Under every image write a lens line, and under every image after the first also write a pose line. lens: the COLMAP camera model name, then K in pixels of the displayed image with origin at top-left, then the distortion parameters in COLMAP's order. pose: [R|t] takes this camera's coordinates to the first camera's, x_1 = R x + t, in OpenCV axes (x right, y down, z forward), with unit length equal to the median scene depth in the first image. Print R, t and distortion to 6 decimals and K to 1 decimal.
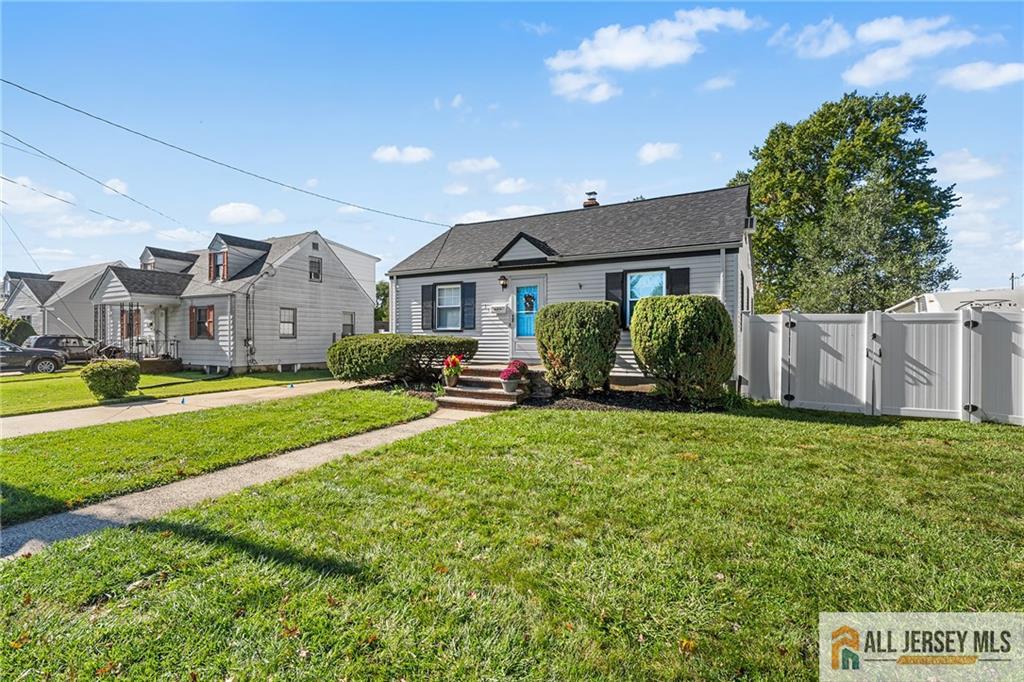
lens RADIAL K [[468.6, 0, 512.0], [0, 468.6, 341.0], [0, 0, 1]] dist [0.000459, -0.000125]
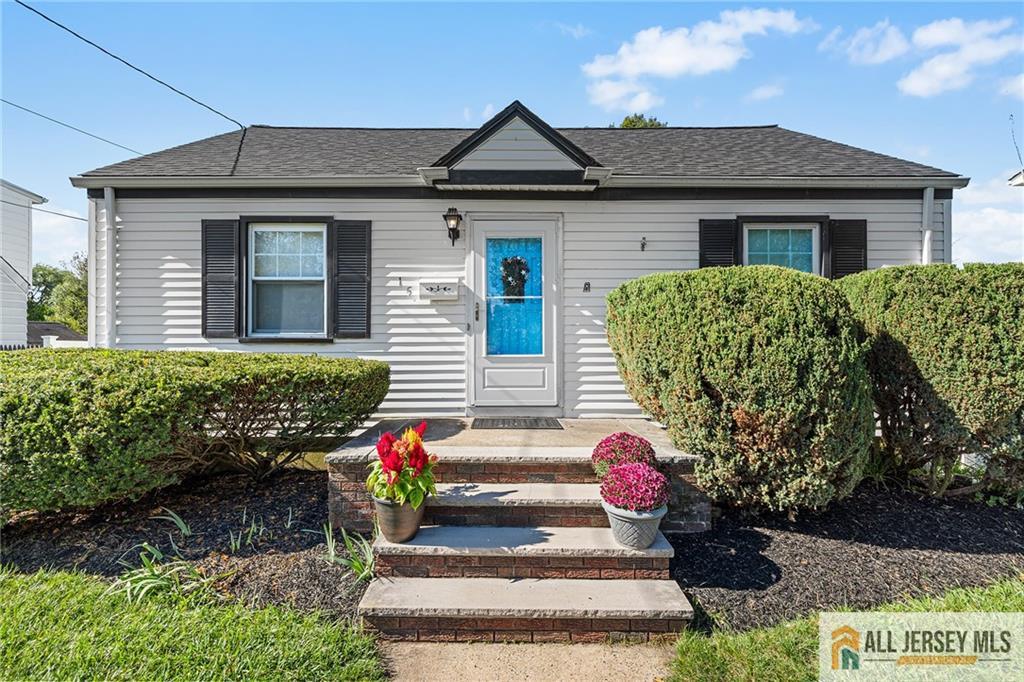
lens RADIAL K [[479.3, 0, 507.1], [0, 479.3, 343.2], [0, 0, 1]] dist [-0.000186, 0.000013]
pose [[0.876975, -0.001387, 0.480534, -0.182568], [0.006270, 0.999944, -0.008557, -0.016393], [-0.480495, 0.010517, 0.876934, 0.610875]]
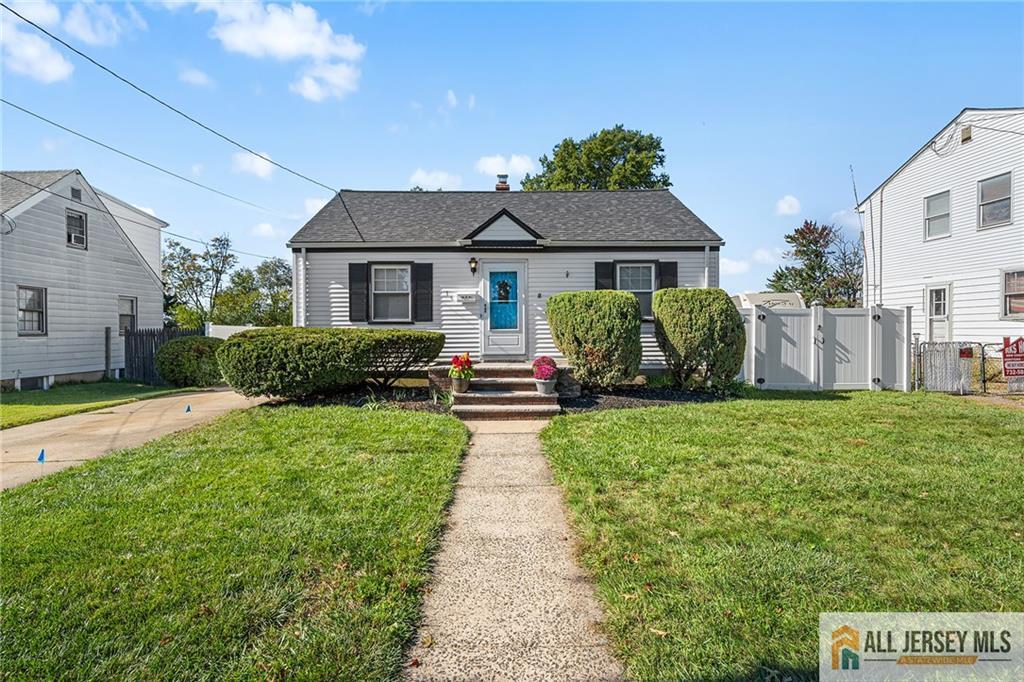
lens RADIAL K [[479.8, 0, 509.4], [0, 479.8, 337.5], [0, 0, 1]] dist [-0.001093, -0.000062]
pose [[0.870542, -0.014238, 0.491888, -0.393321], [0.011994, 0.999898, 0.007716, -0.001311], [-0.491948, -0.000817, 0.870624, 0.215751]]
